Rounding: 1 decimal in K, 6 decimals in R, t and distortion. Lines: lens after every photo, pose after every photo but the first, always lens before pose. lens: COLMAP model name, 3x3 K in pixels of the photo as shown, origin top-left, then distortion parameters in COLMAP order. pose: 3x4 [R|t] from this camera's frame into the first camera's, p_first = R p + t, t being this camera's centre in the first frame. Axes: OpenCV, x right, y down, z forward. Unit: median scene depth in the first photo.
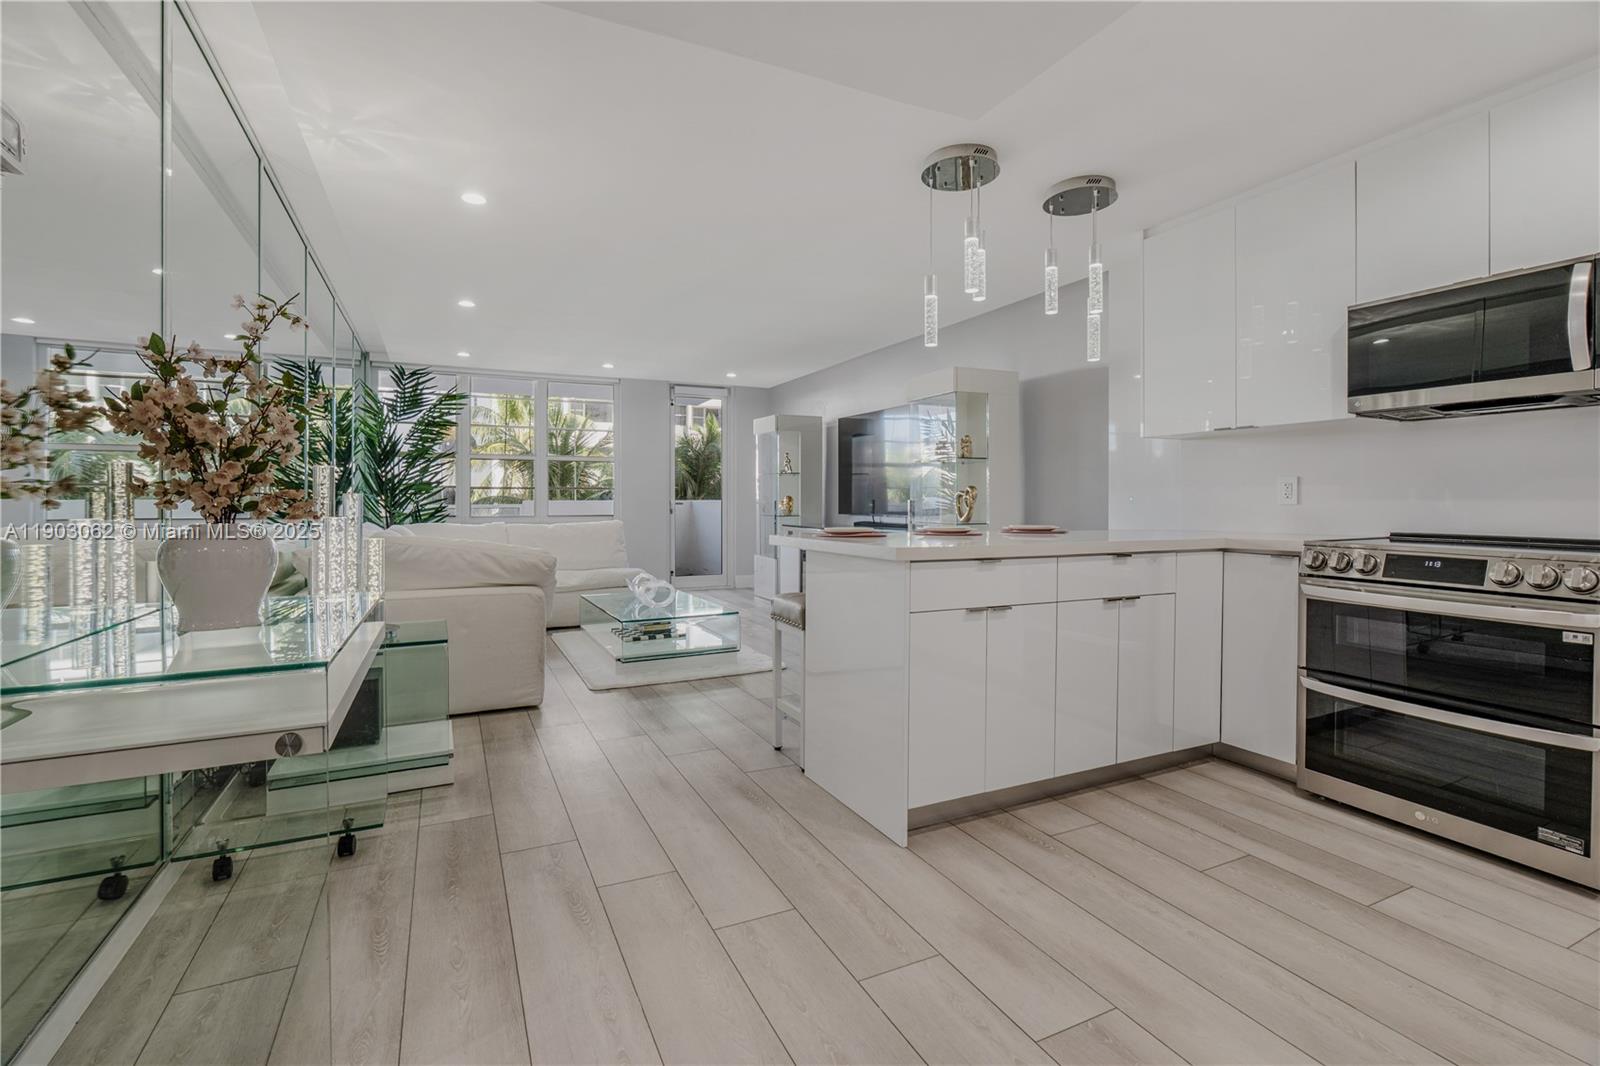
lens RADIAL K [[730.4, 0, 791.1], [0, 730.4, 508.3], [0, 0, 1]] dist [-0.006986, 0.005675]
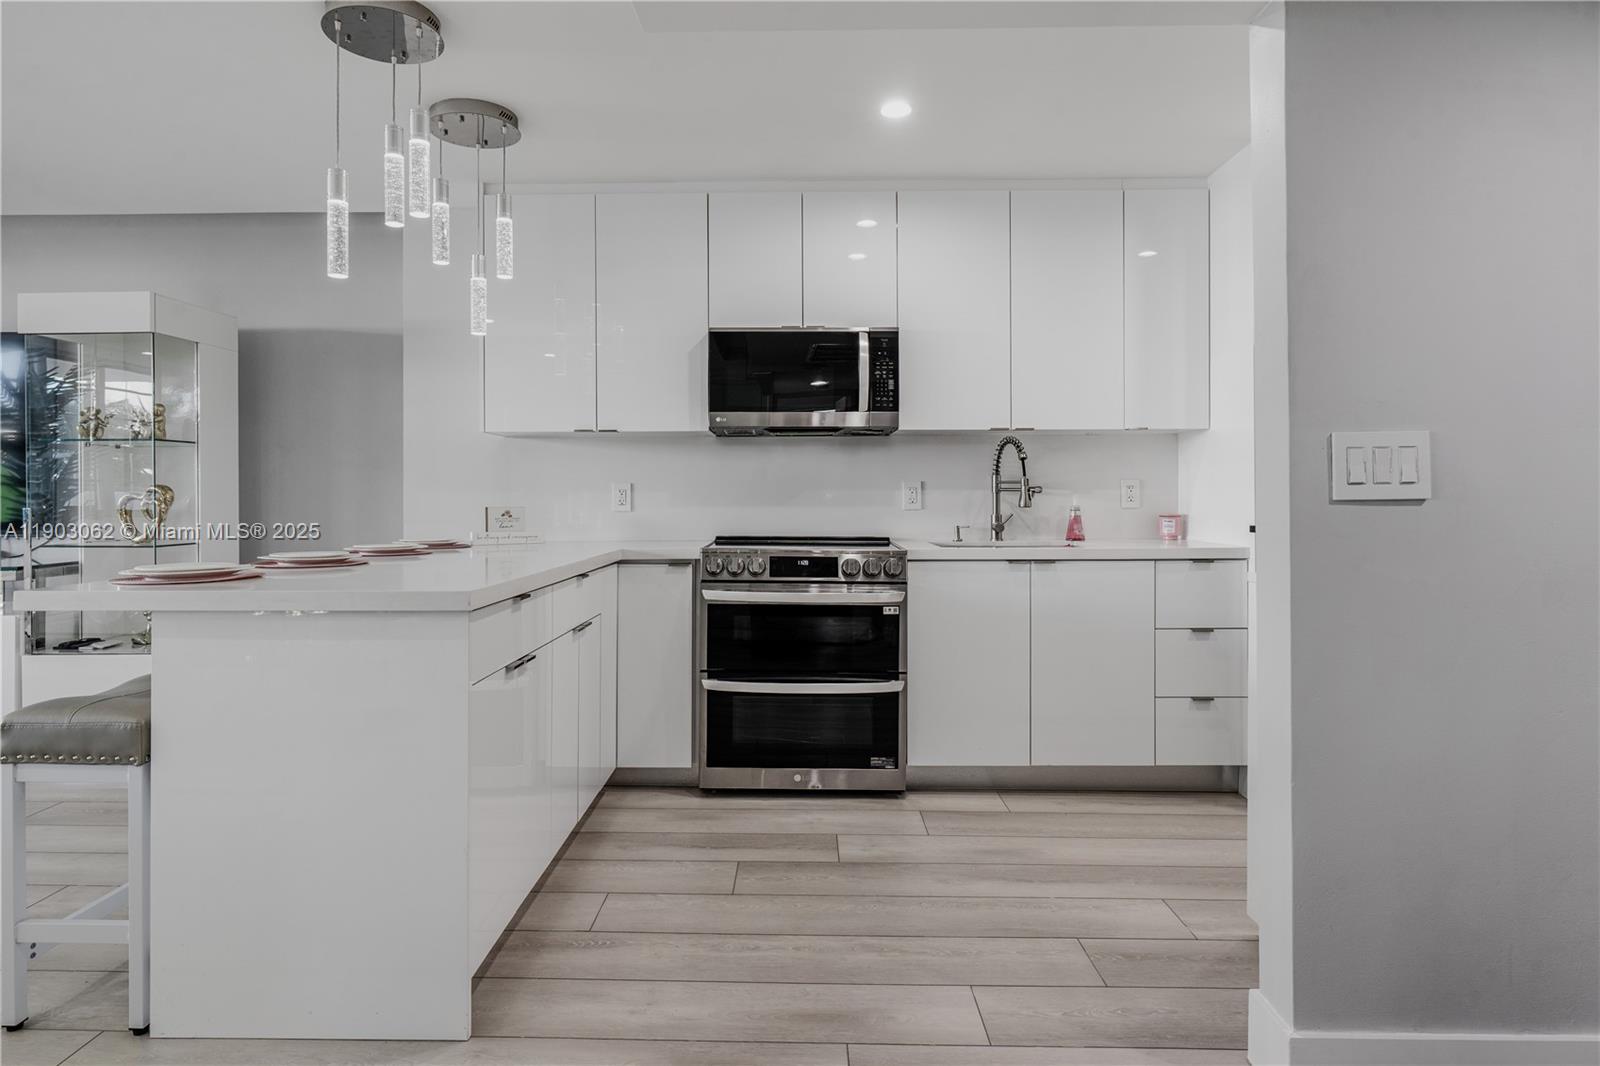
lens RADIAL K [[903.9, 0, 797.0], [0, 903.9, 498.5], [0, 0, 1]] dist [-0.002771, -0.000036]
pose [[0.443175, -0.000636, 0.896435, -0.352805], [0.009127, 0.999951, -0.003803, -0.017903], [-0.896388, 0.009867, 0.443160, 0.281157]]
